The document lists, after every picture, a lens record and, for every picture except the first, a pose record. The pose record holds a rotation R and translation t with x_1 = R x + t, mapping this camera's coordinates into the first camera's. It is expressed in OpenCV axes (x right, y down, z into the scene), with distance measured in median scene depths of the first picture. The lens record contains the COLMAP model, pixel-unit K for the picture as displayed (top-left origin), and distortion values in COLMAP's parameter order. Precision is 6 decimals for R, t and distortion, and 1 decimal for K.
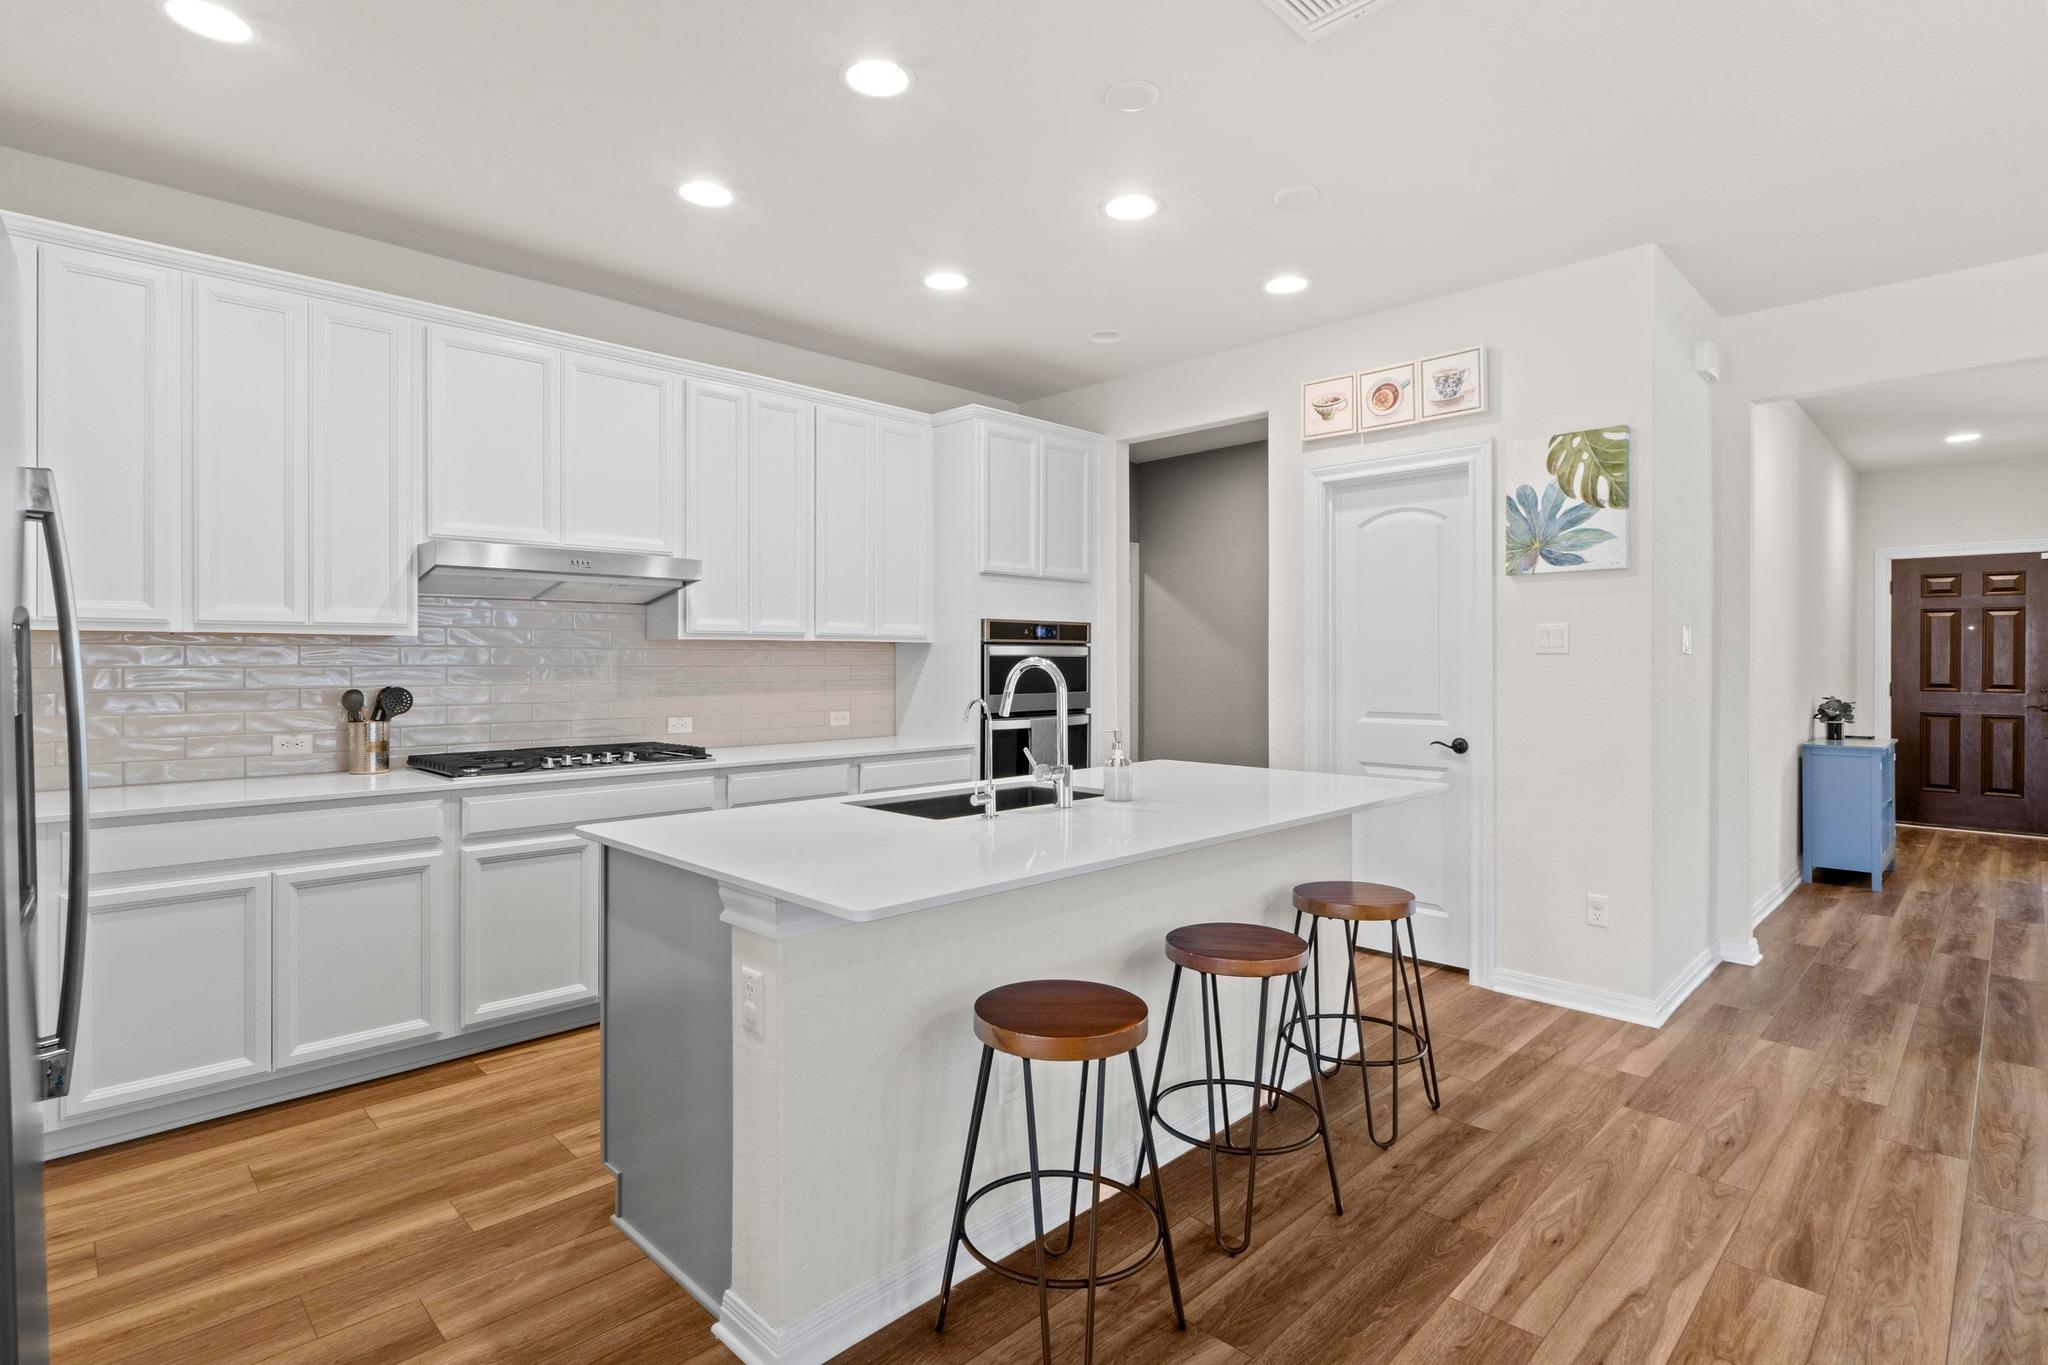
lens RADIAL K [[999.7, 0, 1025.7], [0, 999.7, 668.4], [0, 0, 1]] dist [-0.003896, -0.000691]
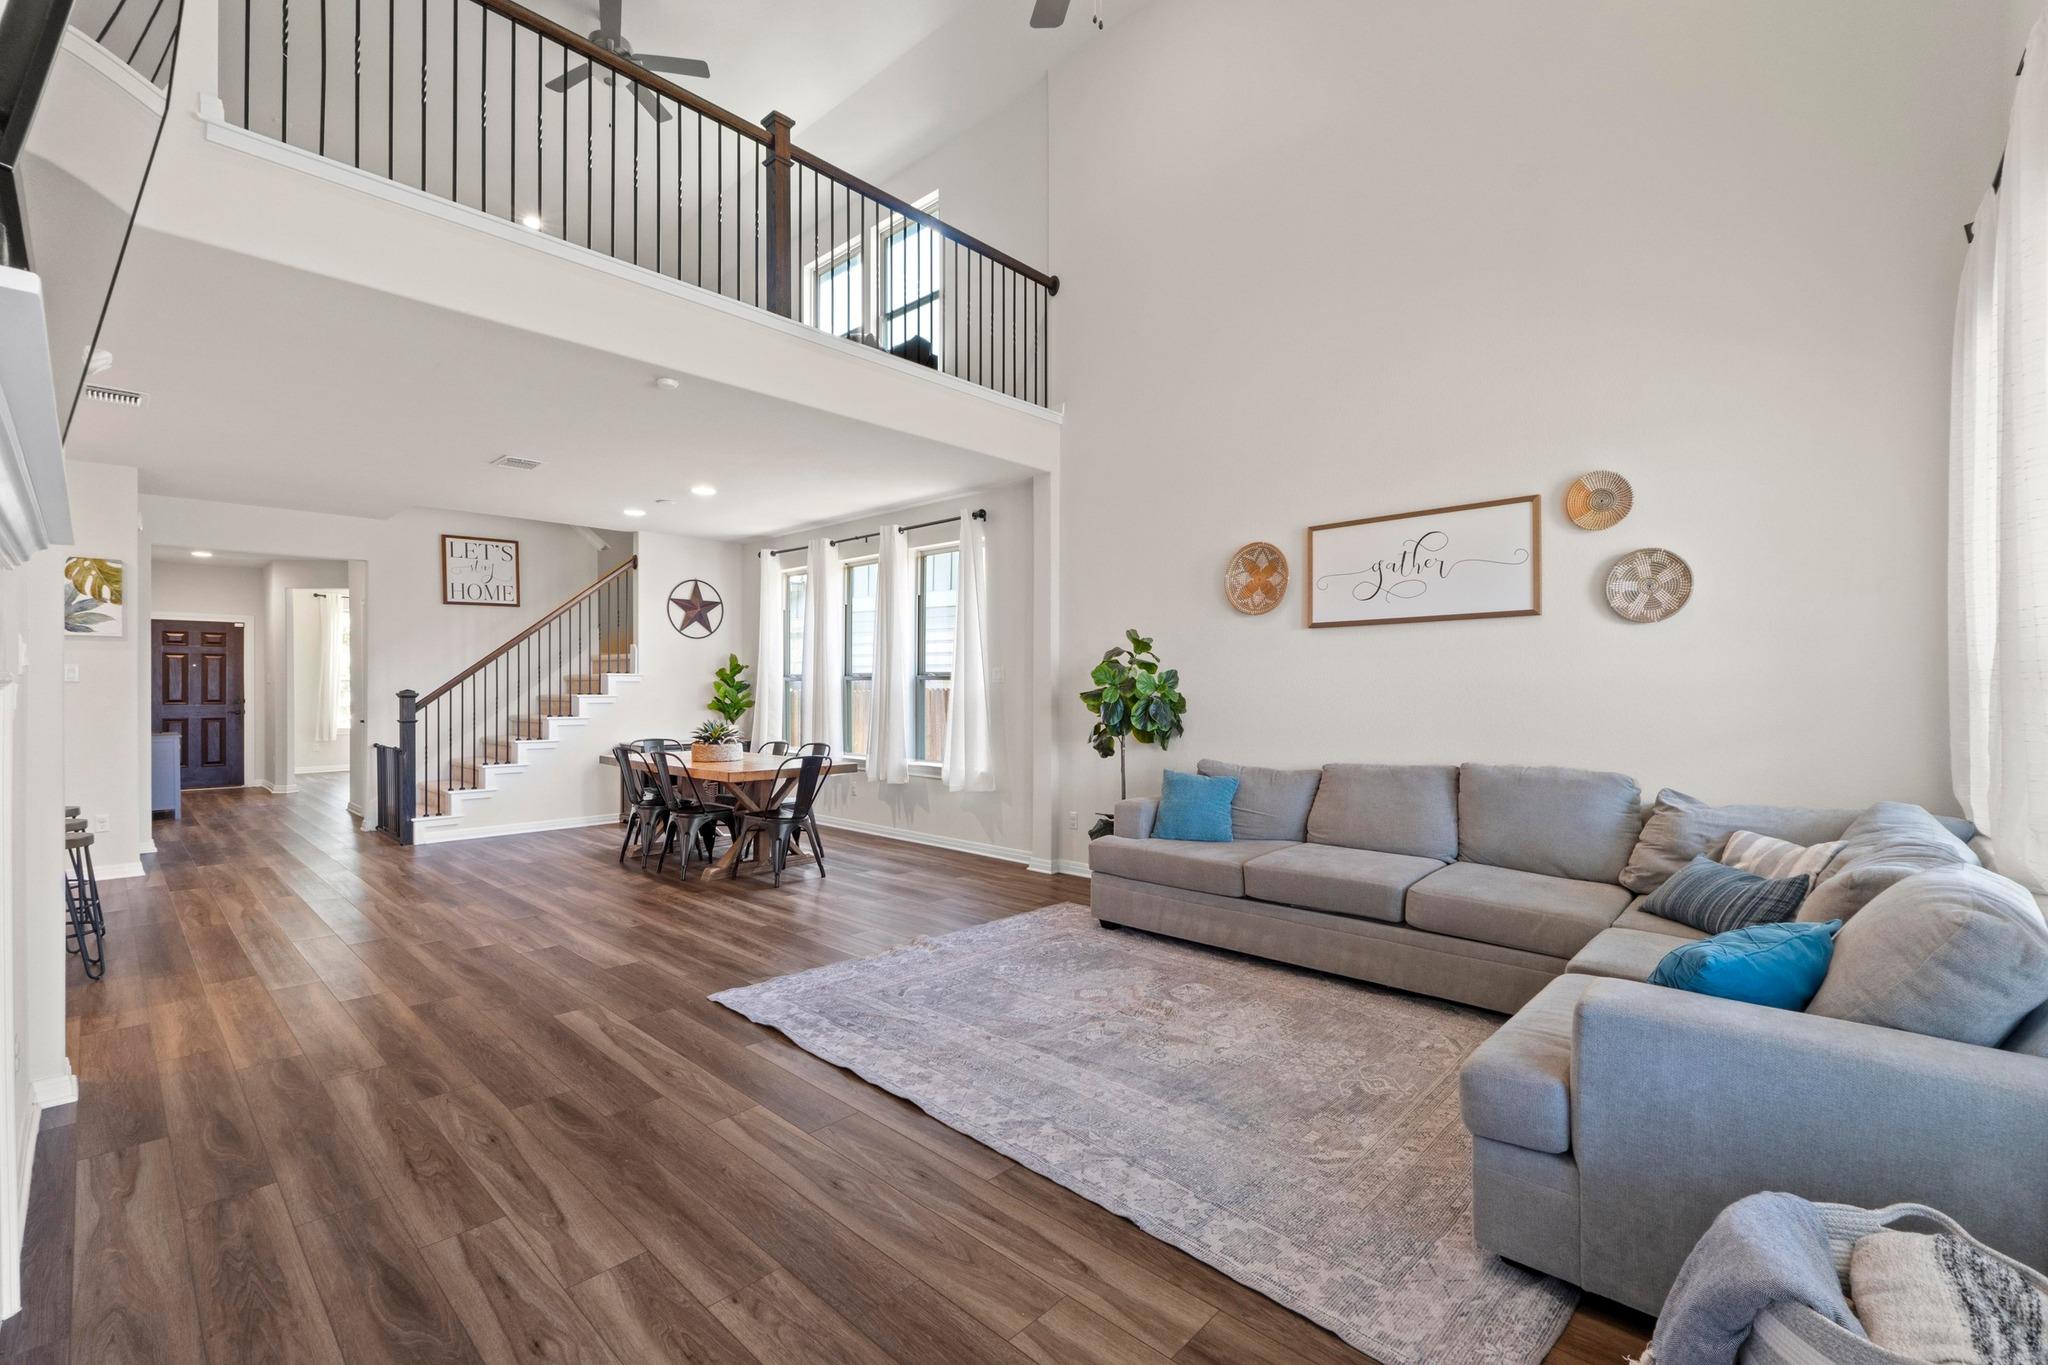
lens RADIAL K [[866.8, 0, 1016.1], [0, 866.8, 682.4], [0, 0, 1]] dist [-0.009245, -0.000344]
pose [[-0.037555, 0.002309, 0.999292, -0.997286], [0.008603, 0.999961, -0.001987, 0.002932], [-0.999258, 0.008523, -0.037574, -0.575392]]
